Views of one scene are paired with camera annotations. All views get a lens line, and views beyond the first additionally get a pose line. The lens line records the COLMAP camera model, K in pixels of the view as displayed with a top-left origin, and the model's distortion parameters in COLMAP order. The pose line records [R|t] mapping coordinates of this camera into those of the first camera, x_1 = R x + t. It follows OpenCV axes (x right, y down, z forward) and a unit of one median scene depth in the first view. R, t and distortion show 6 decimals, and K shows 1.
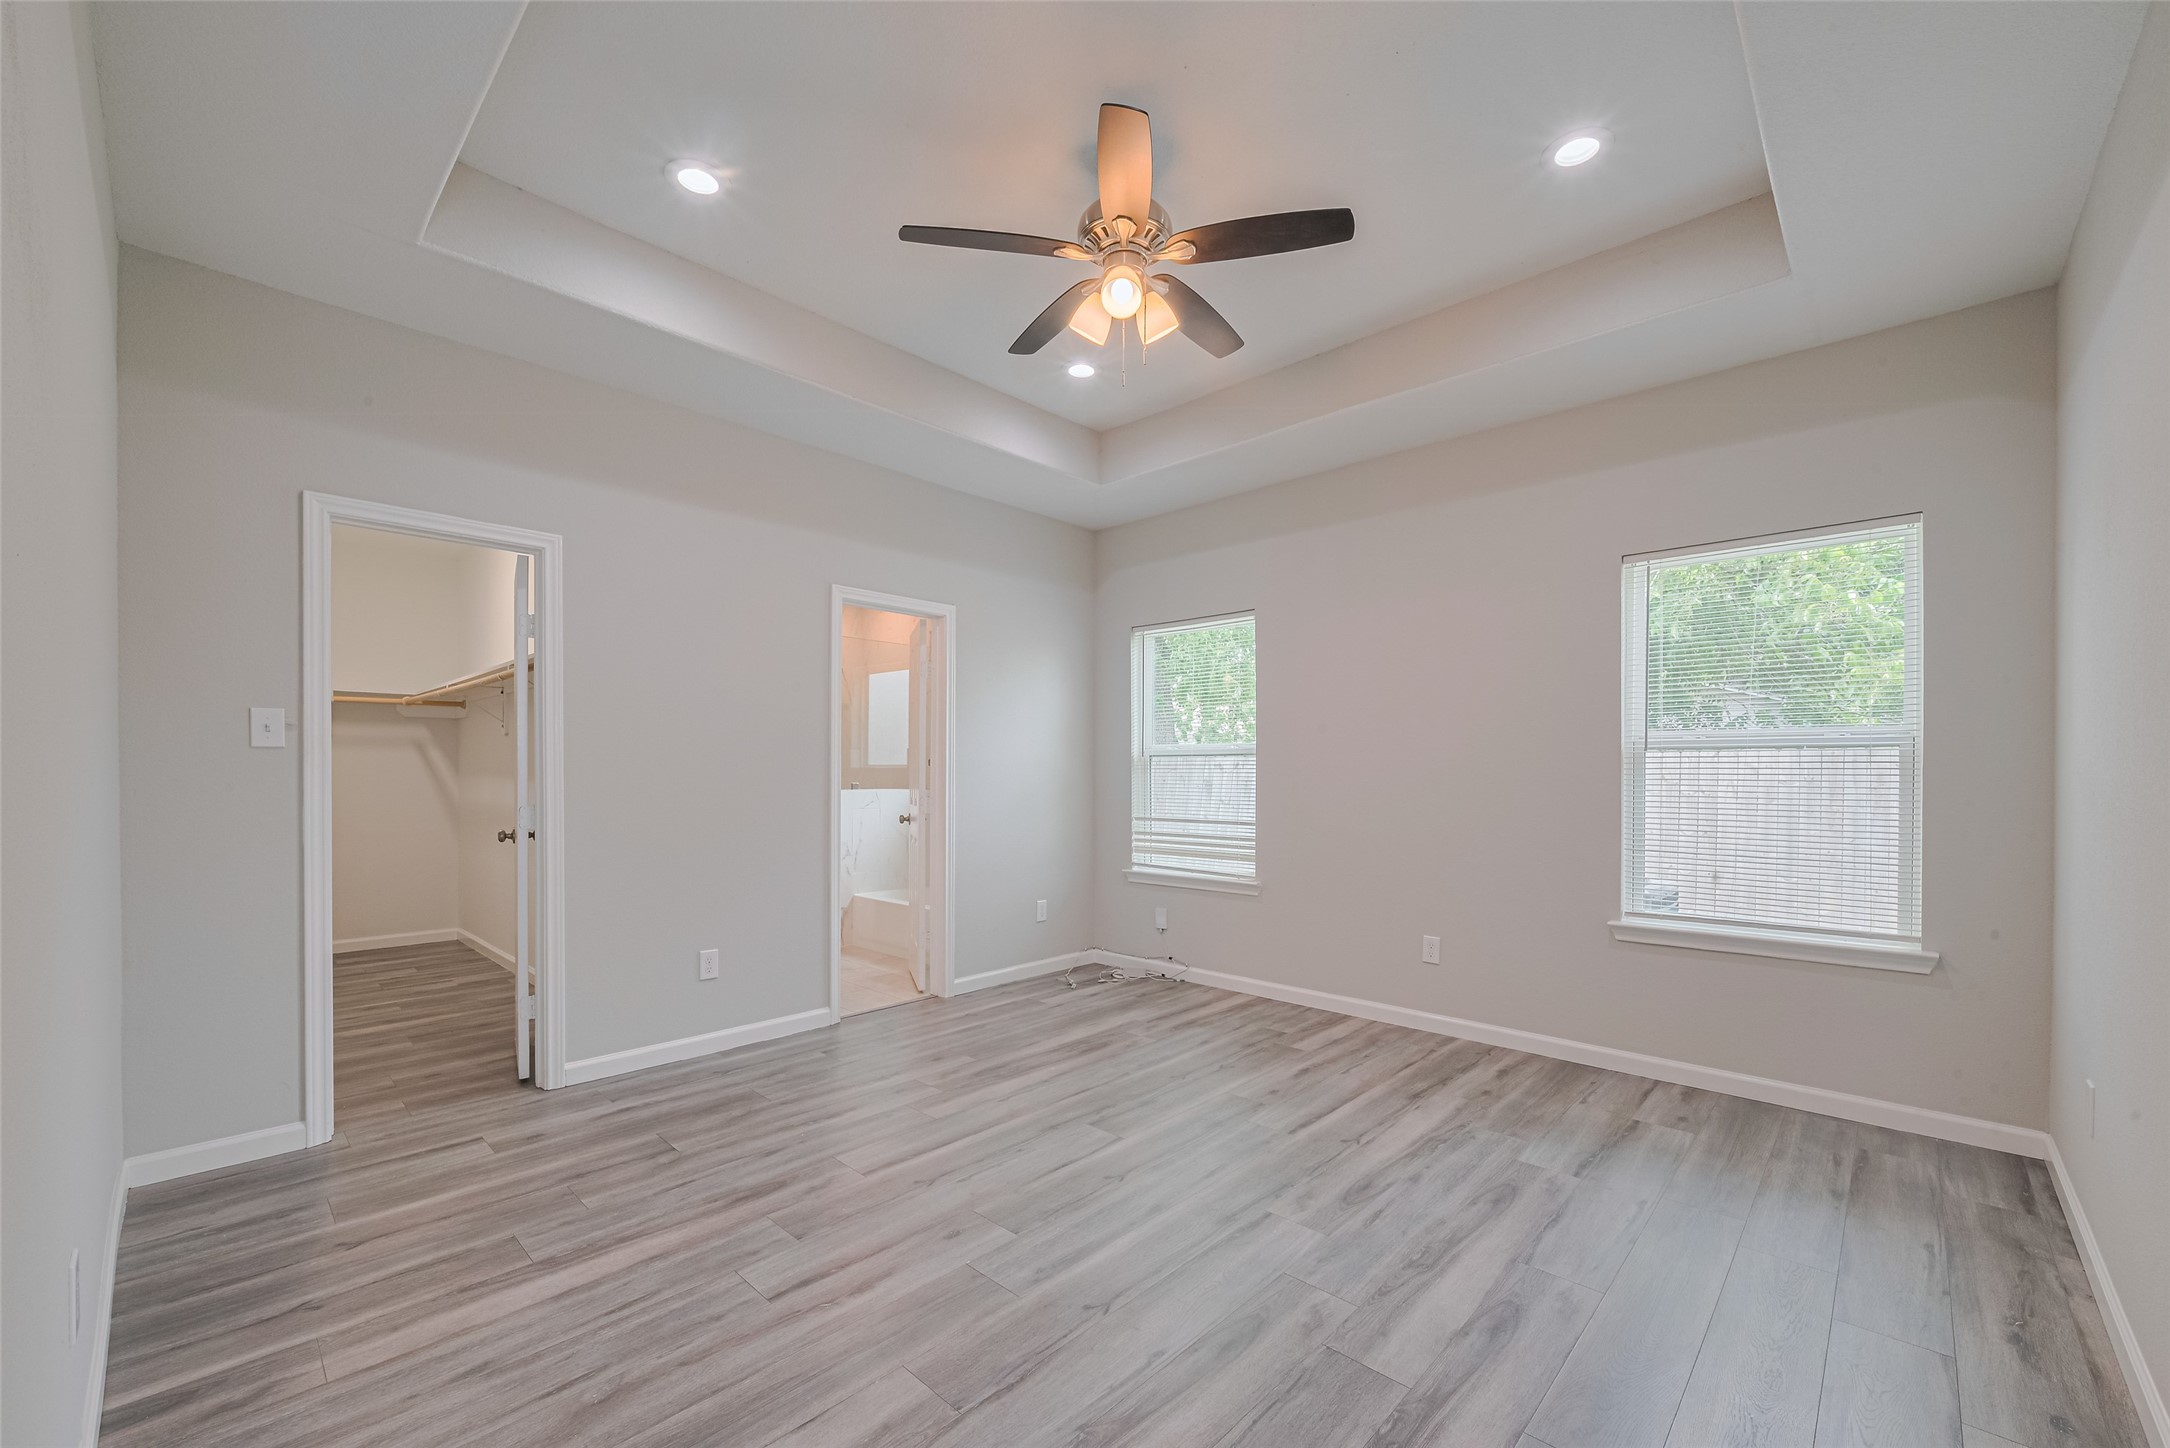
lens RADIAL K [[863.7, 0, 1079.7], [0, 863.7, 779.6], [0, 0, 1]] dist [-0.002547, -0.000070]
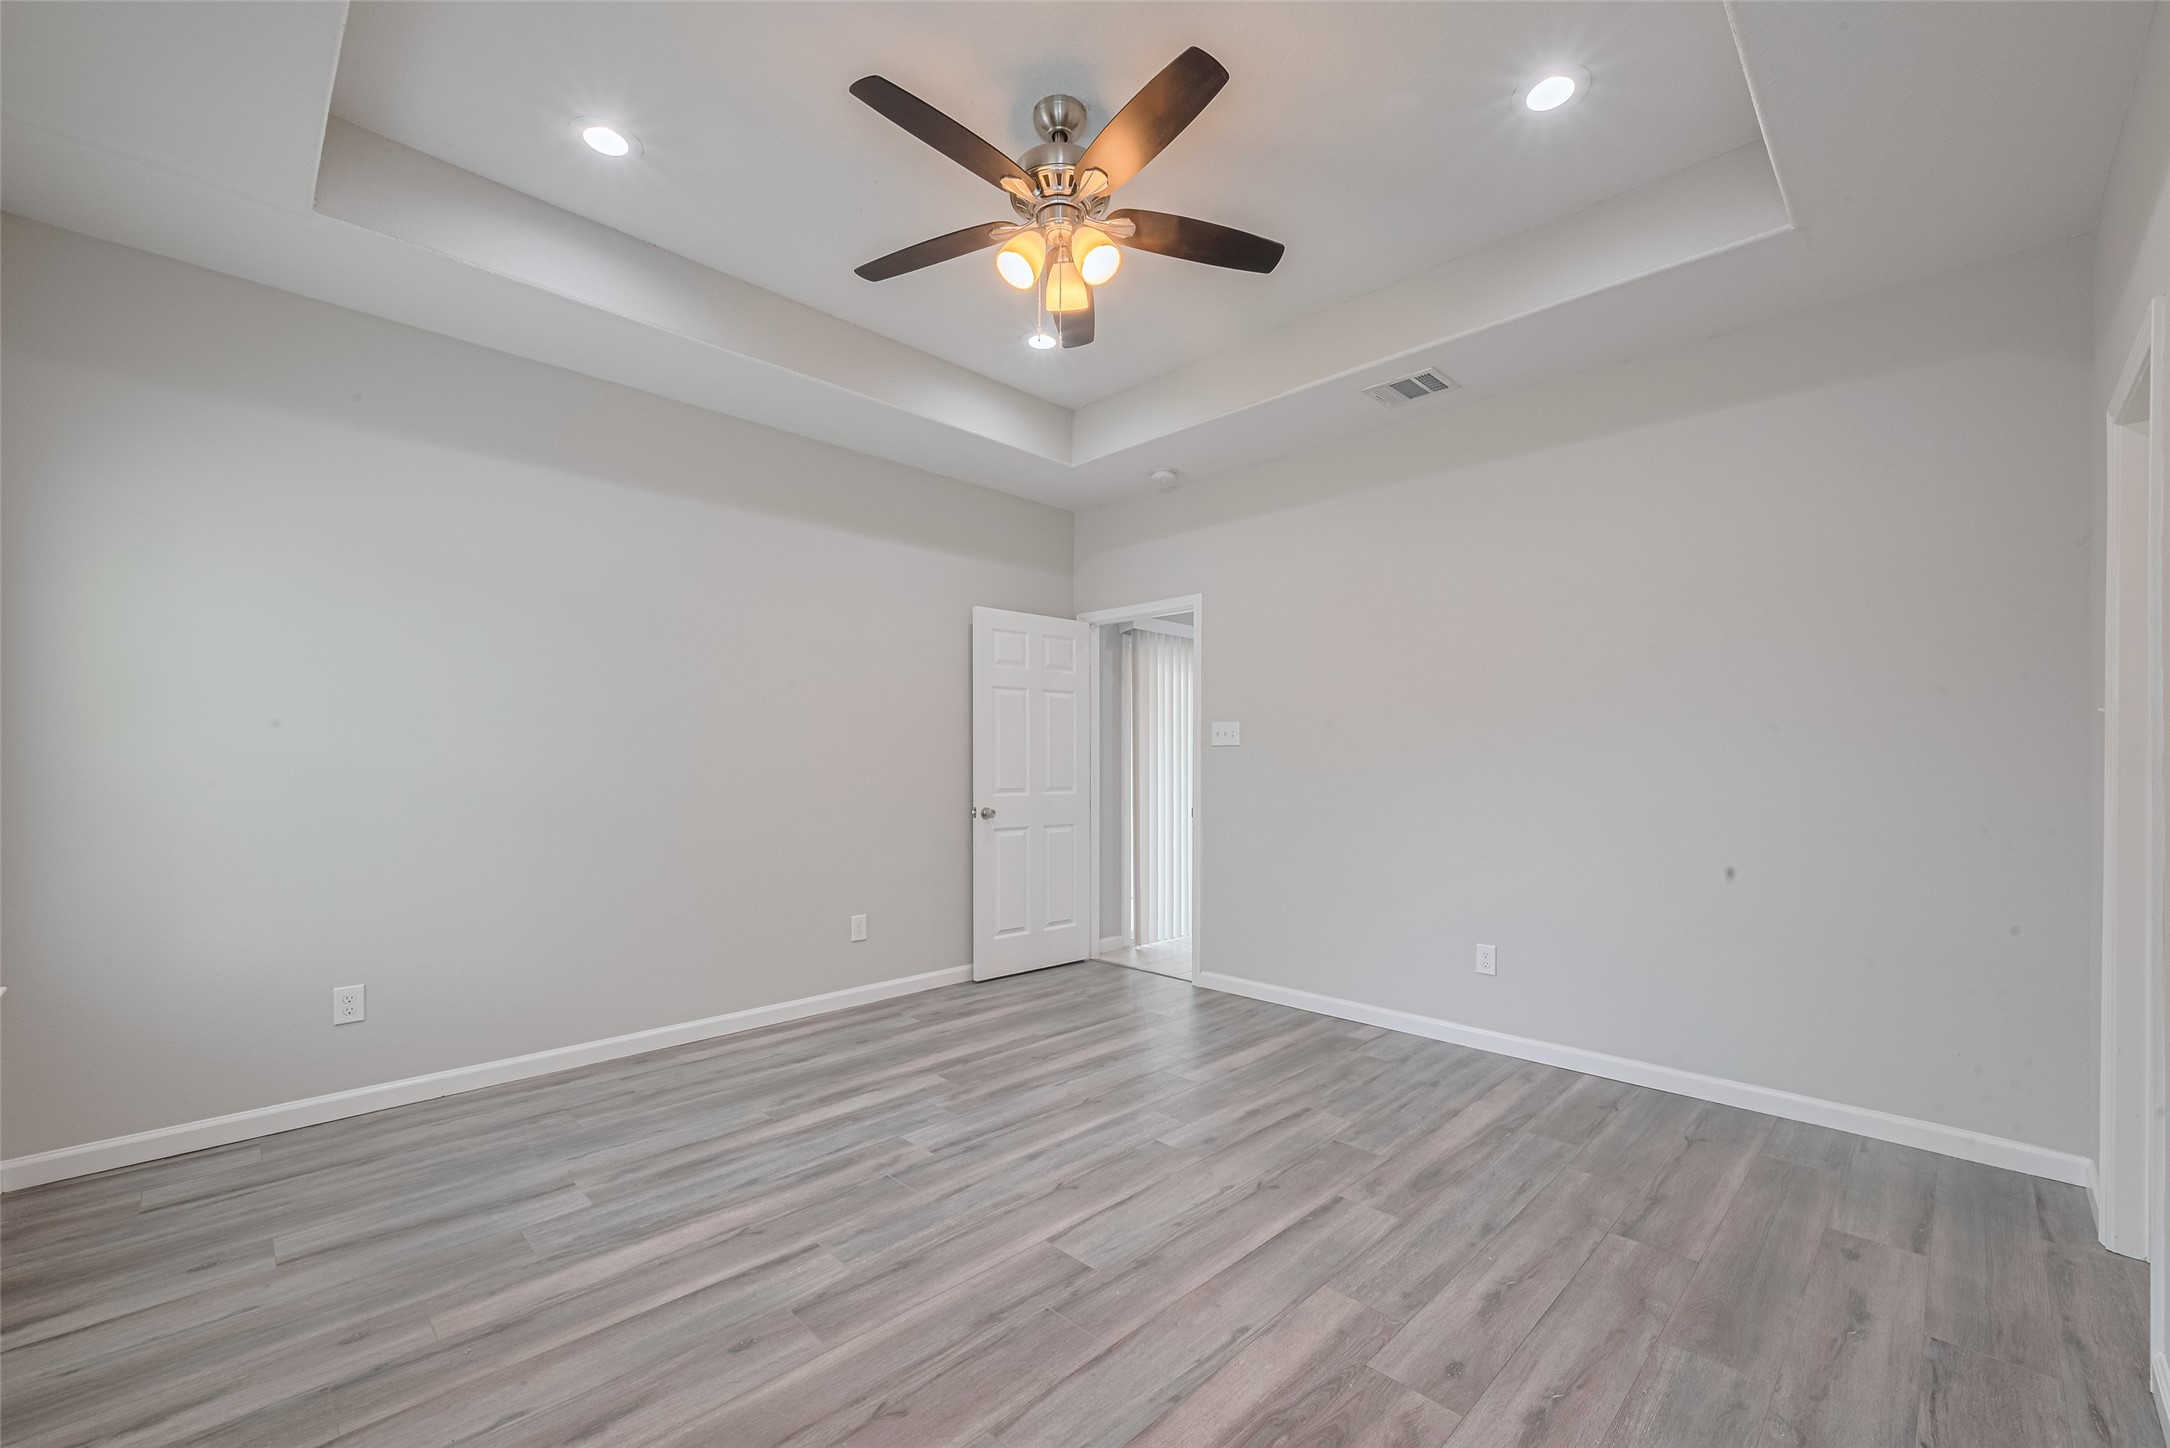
lens RADIAL K [[863.7, 0, 1079.7], [0, 863.7, 779.6], [0, 0, 1]] dist [-0.002547, -0.000070]
pose [[-0.999664, -0.004372, 0.025540, 0.004383], [-0.003667, 0.999612, 0.027597, -0.006555], [-0.025651, 0.027494, -0.999293, 1.955651]]
